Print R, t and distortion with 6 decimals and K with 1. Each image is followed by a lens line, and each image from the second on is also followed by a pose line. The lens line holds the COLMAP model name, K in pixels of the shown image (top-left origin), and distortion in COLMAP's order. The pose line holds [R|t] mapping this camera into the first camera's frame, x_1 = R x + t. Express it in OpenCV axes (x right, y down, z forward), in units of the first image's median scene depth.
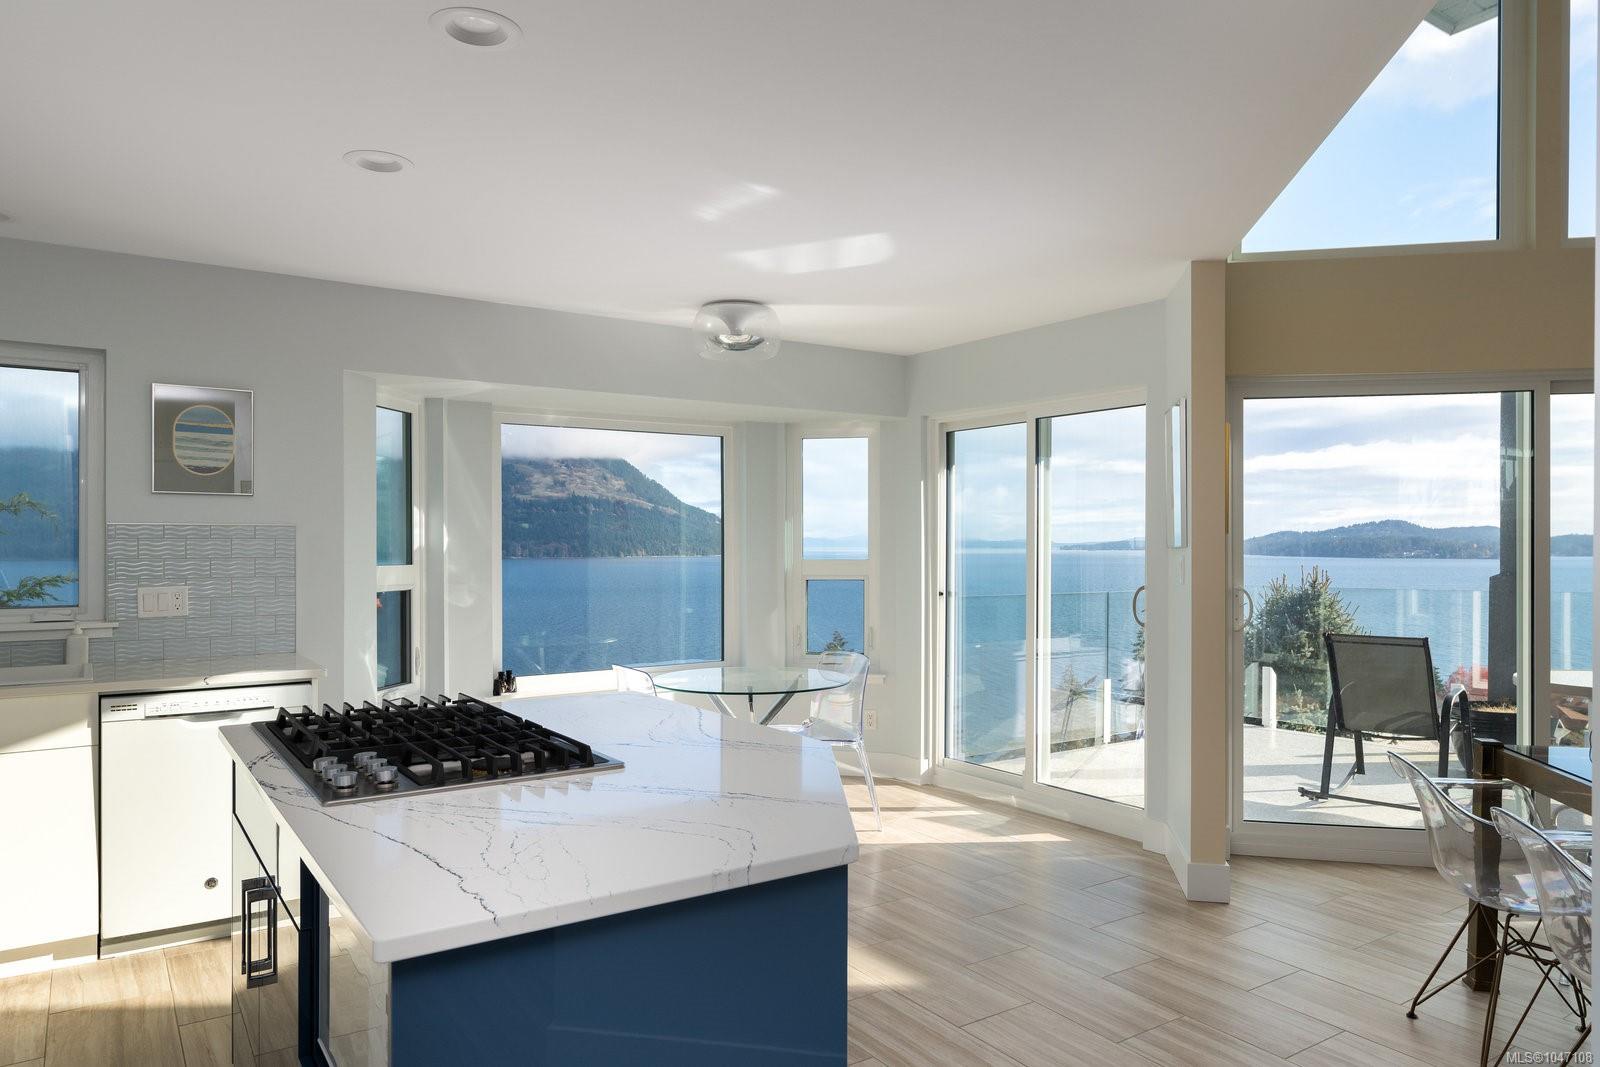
lens RADIAL K [[1050.4, 0, 793.5], [0, 1050.4, 551.1], [0, 0, 1]] dist [0.002446, 0.008292]
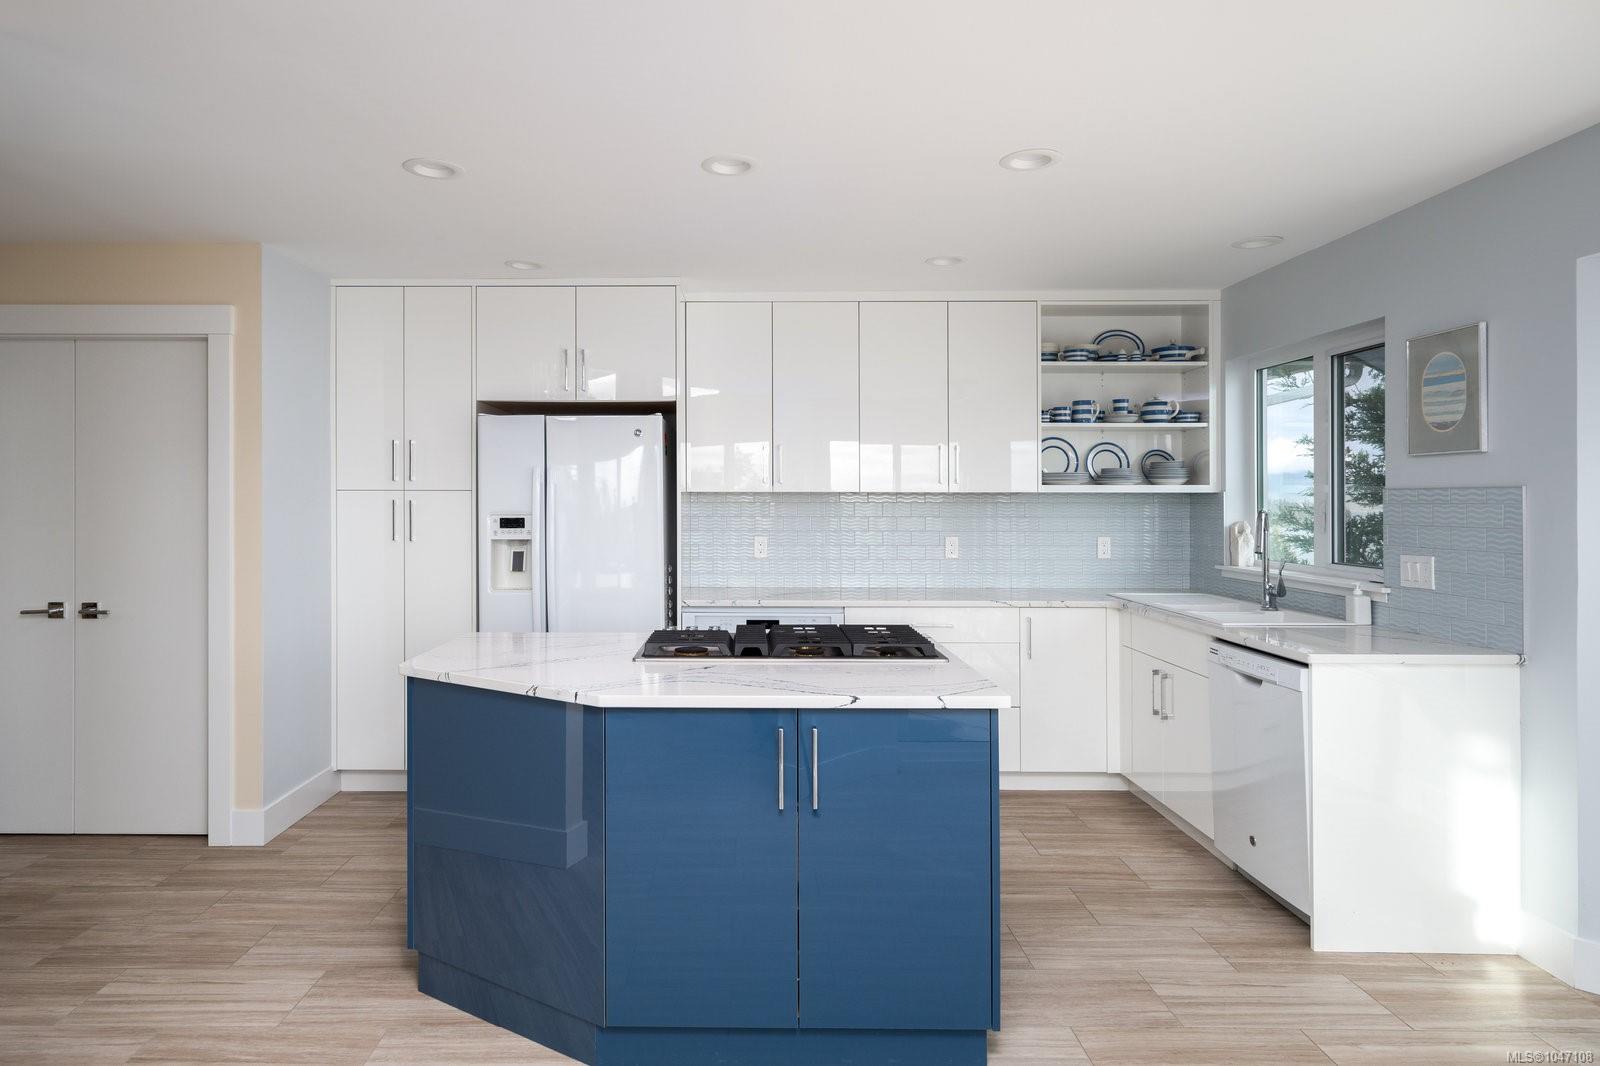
lens RADIAL K [[926.6, 0, 740.9], [0, 926.6, 509.2], [0, 0, 1]] dist [-0.007389, 0.001844]
pose [[-0.553478, 0.005451, -0.832846, 0.342319], [-0.008806, 0.999884, 0.012396, -0.009966], [0.832817, 0.014195, -0.553366, 0.787030]]
